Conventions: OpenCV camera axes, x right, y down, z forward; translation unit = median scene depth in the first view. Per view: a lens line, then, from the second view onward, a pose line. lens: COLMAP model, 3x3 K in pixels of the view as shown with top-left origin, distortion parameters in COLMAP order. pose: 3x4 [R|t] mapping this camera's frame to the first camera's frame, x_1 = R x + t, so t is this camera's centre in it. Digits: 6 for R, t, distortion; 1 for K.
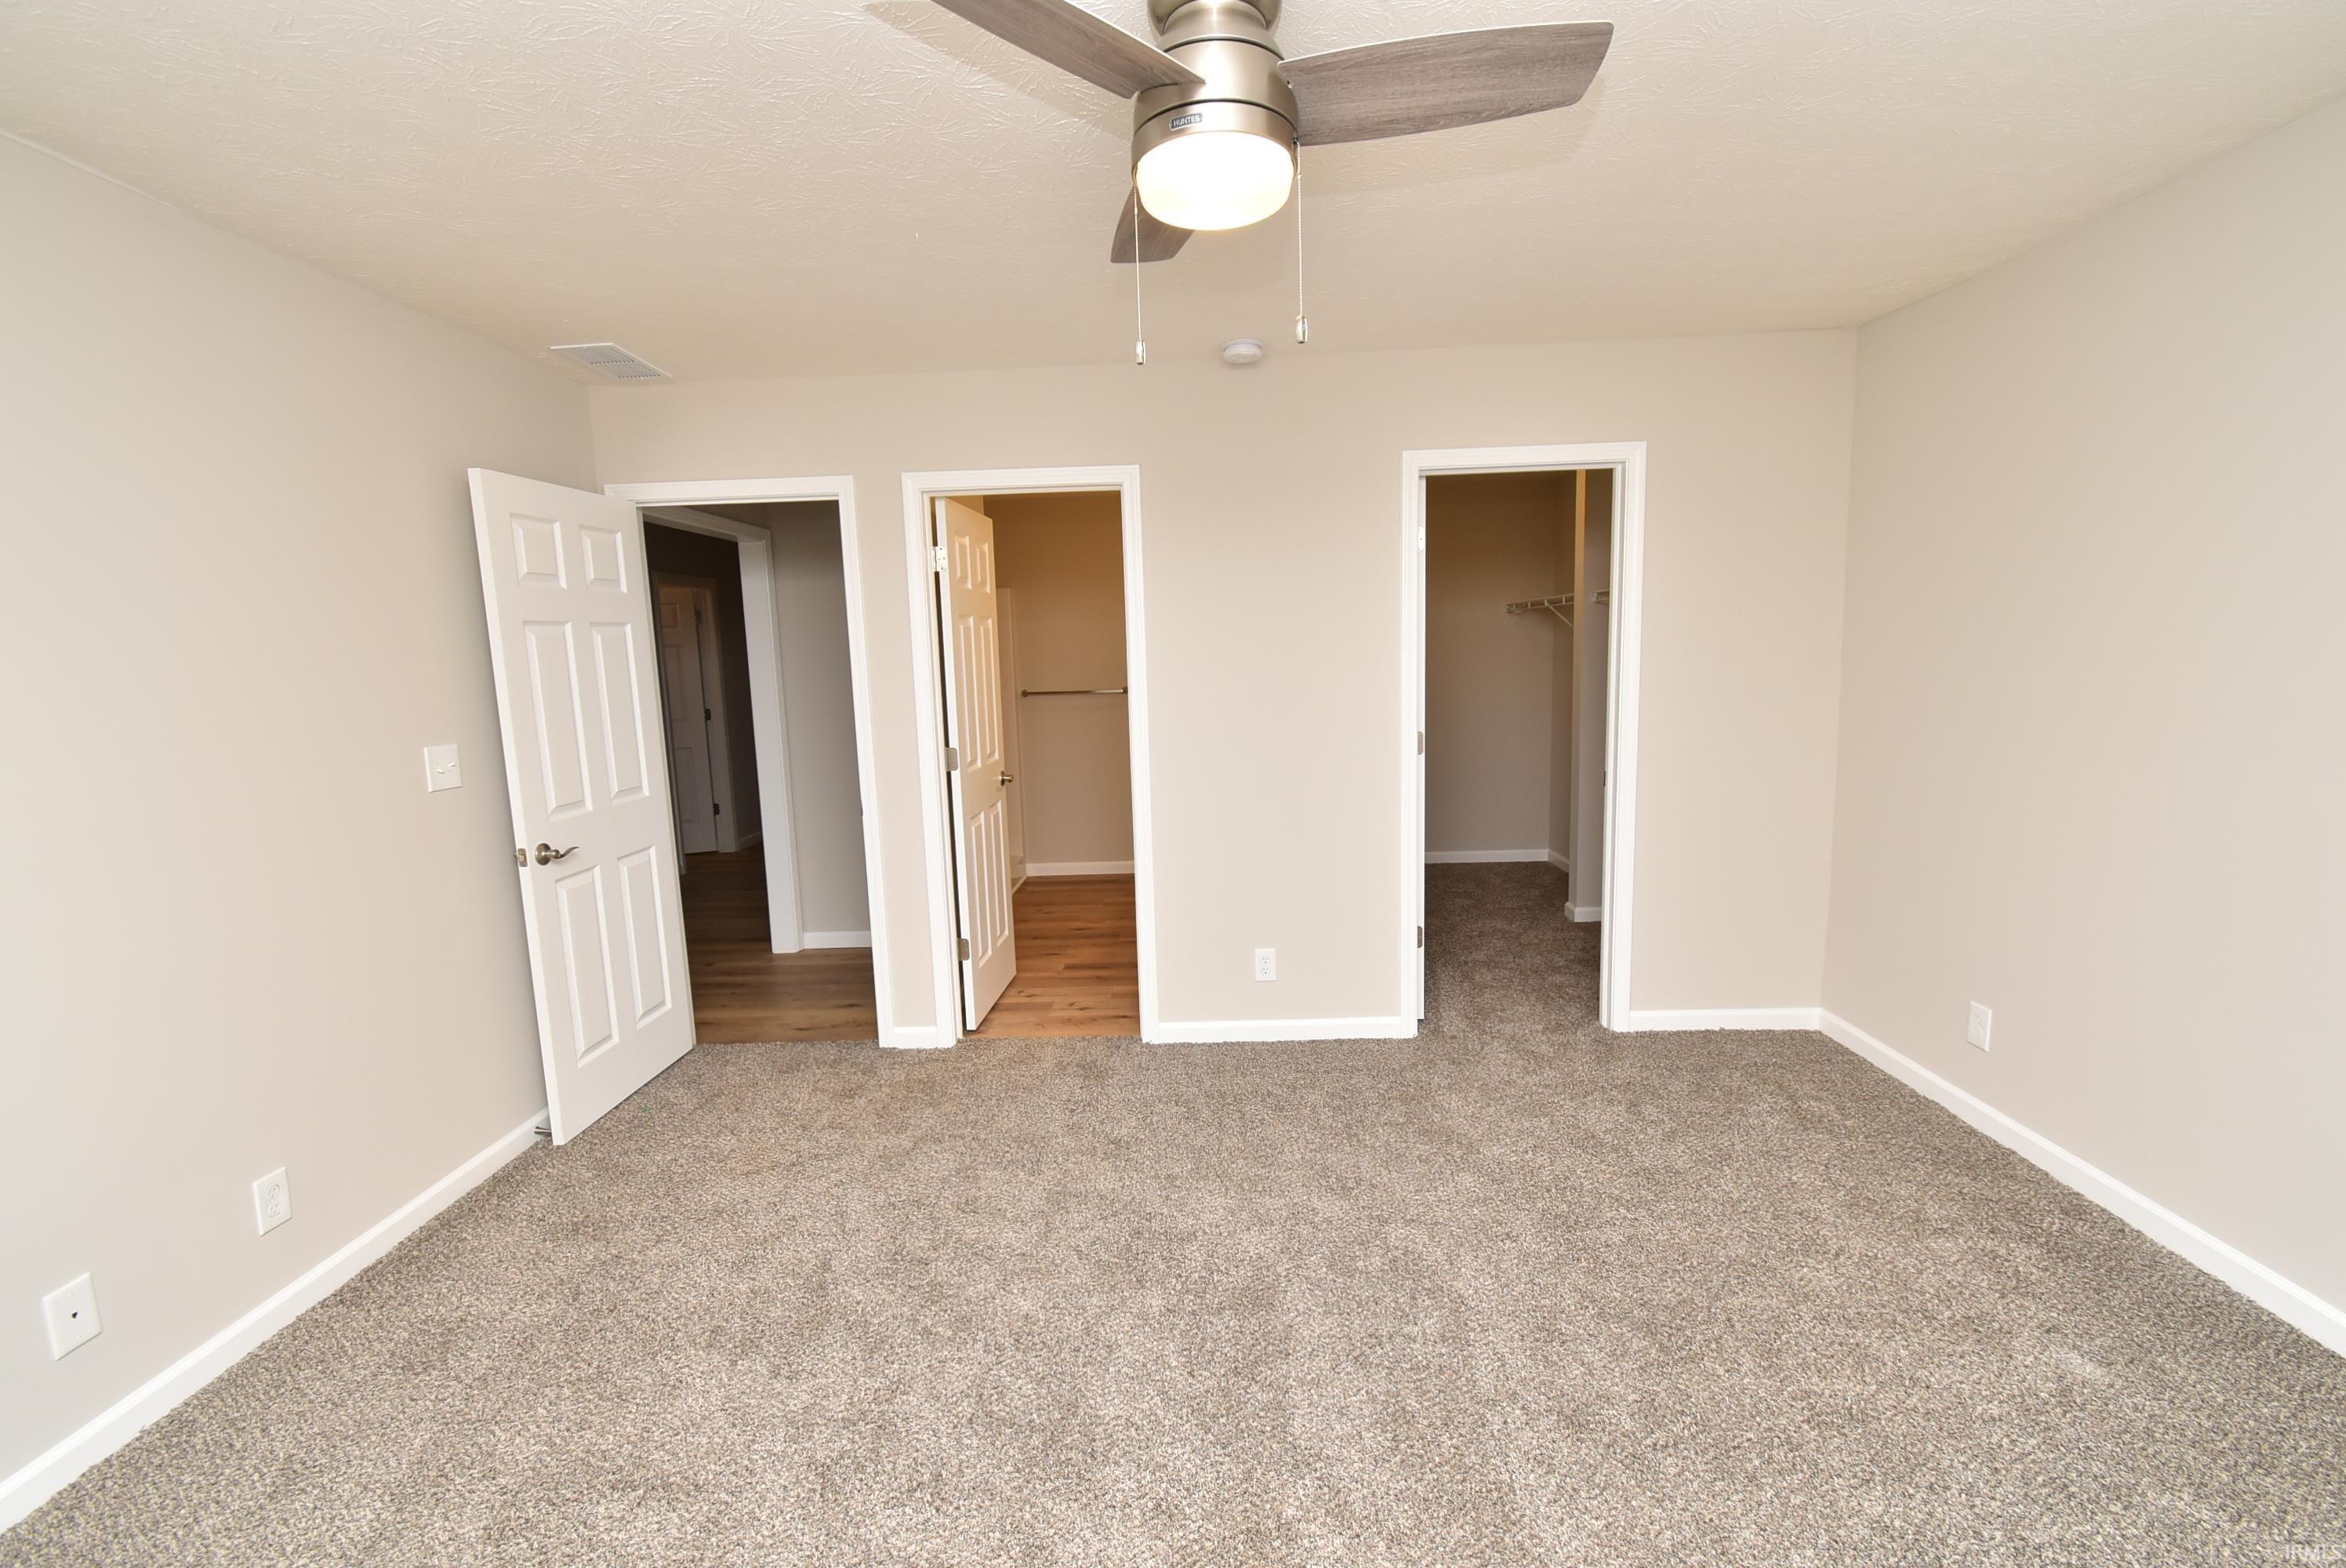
lens RADIAL K [[1021.6, 0, 1174.8], [0, 1021.6, 789.8], [0, 0, 1]] dist [0.004181, 0.000184]
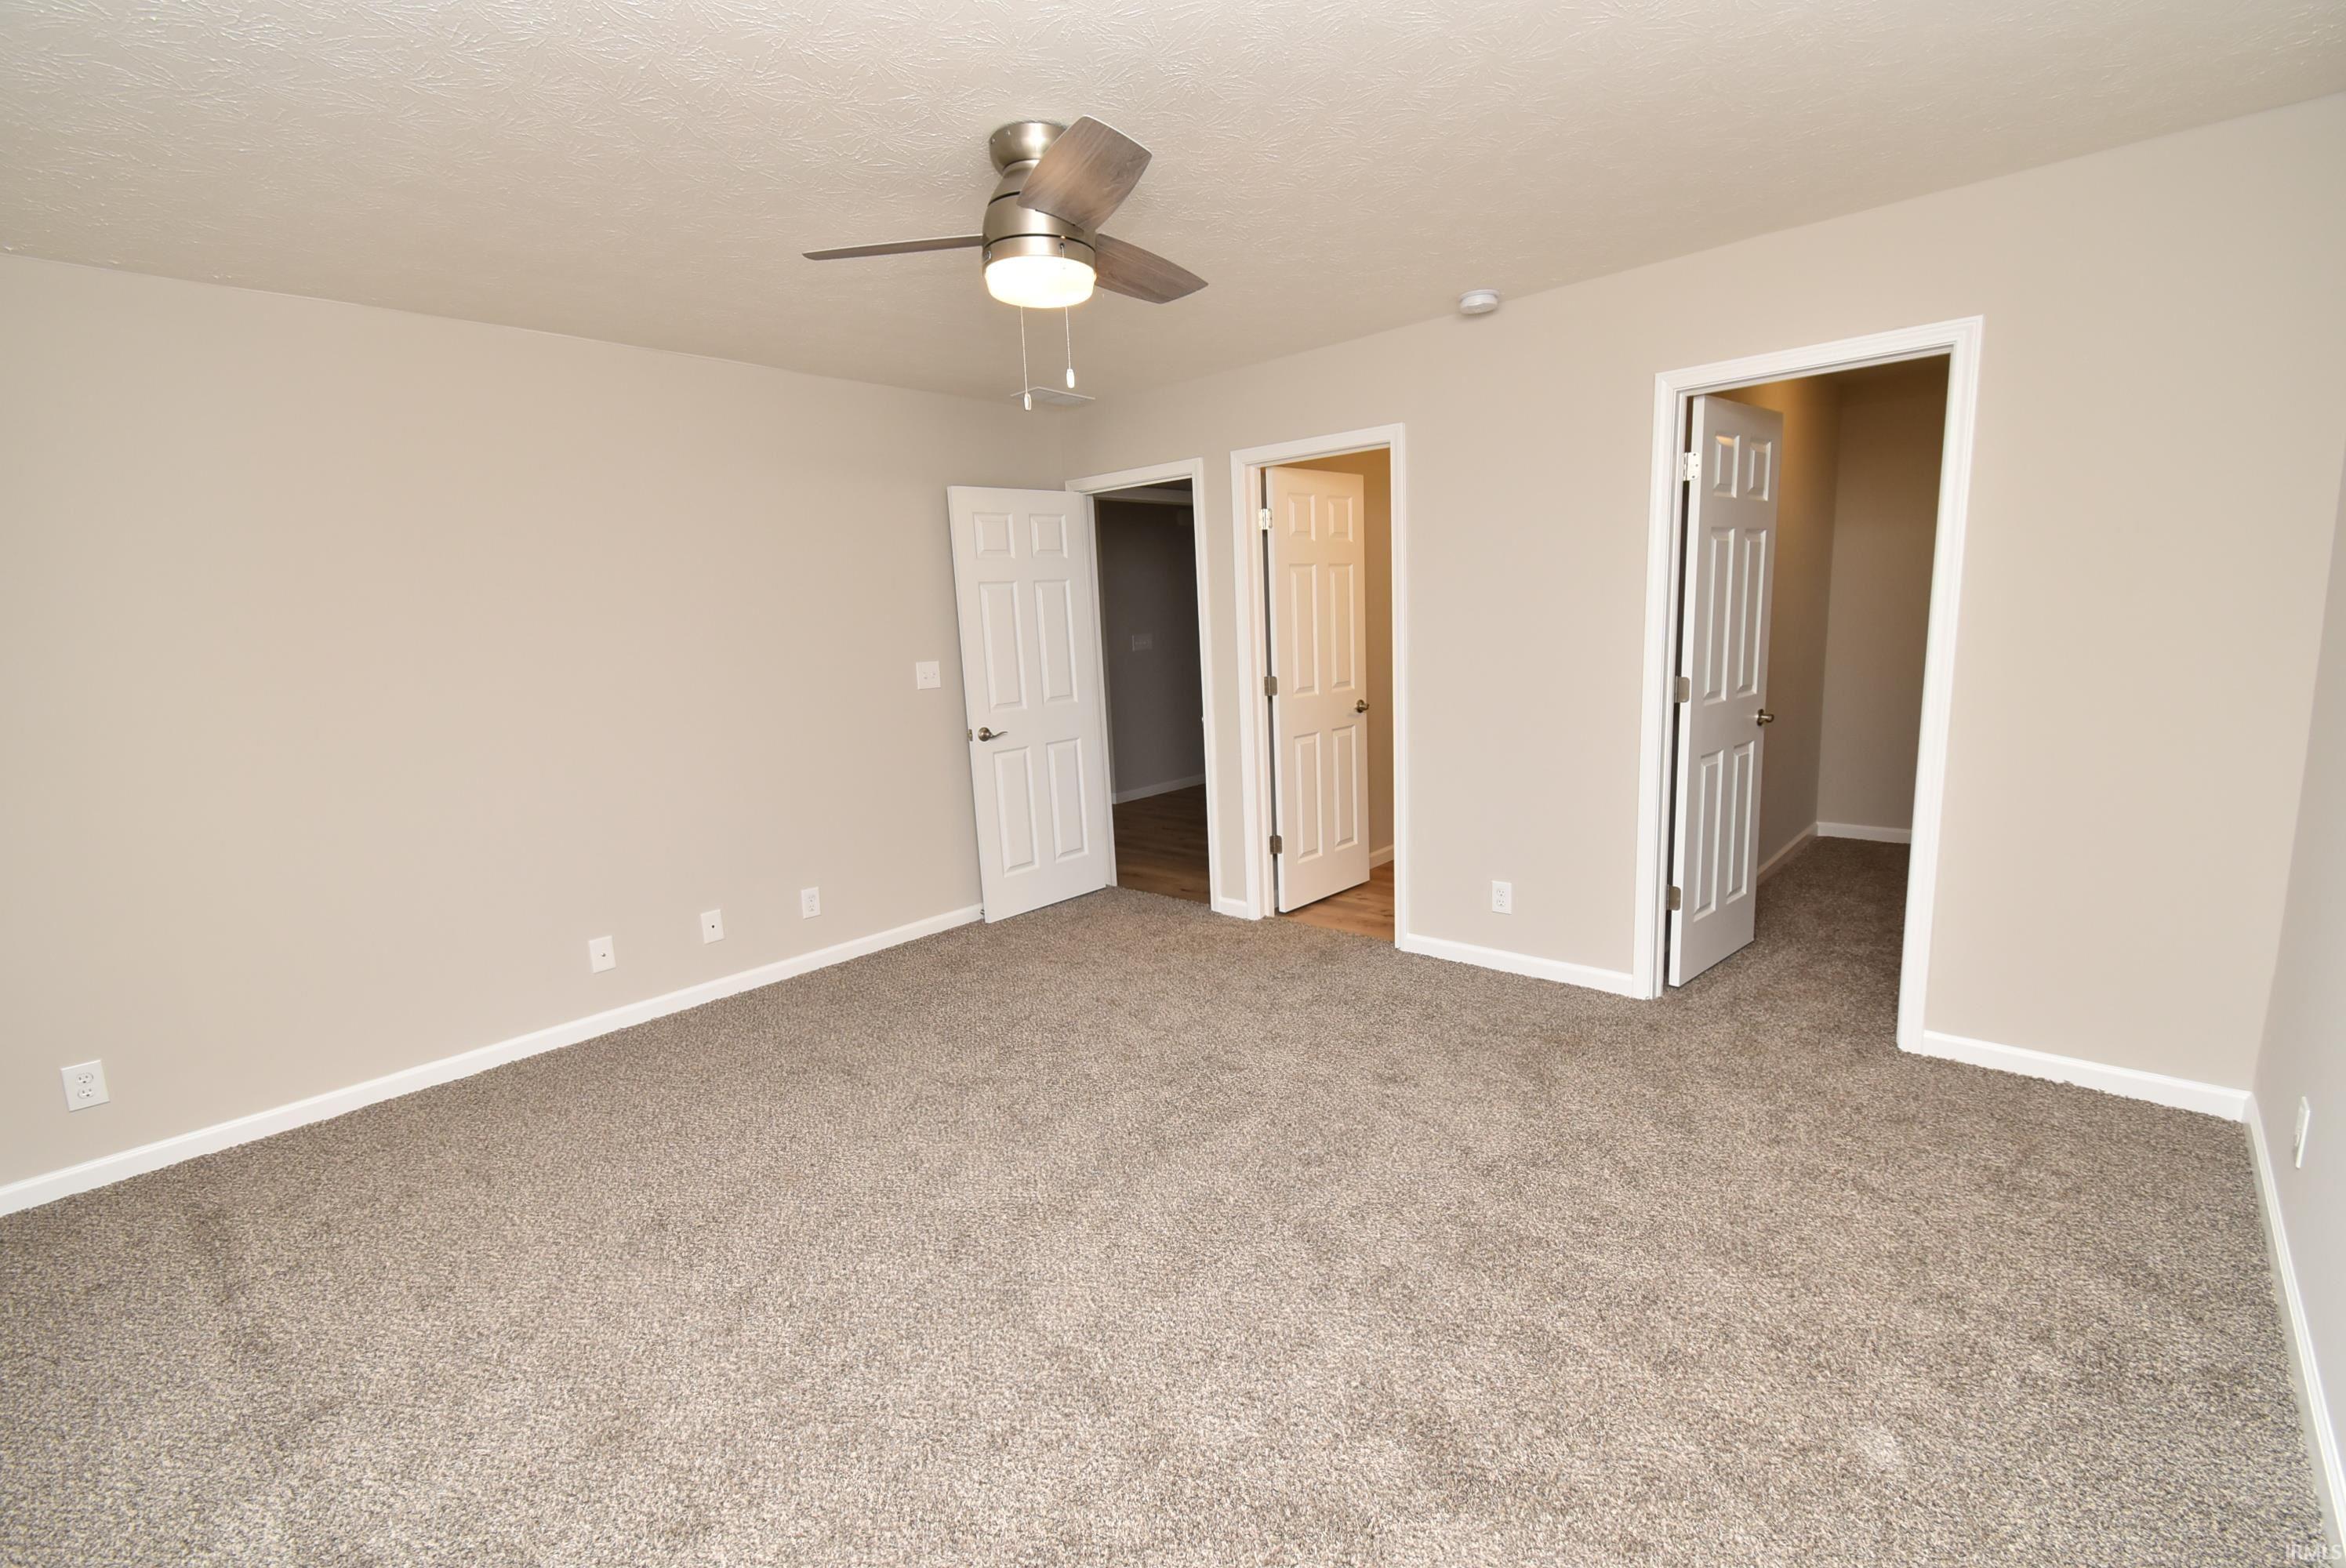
lens RADIAL K [[1035.1, 0, 1174.2], [0, 1035.1, 785.0], [0, 0, 1]] dist [0.009553, -0.005497]
pose [[0.767255, 0.104700, -0.632738, 0.486293], [-0.061712, 0.994059, 0.089657, -0.015554], [0.638366, -0.029742, 0.769158, -0.016096]]
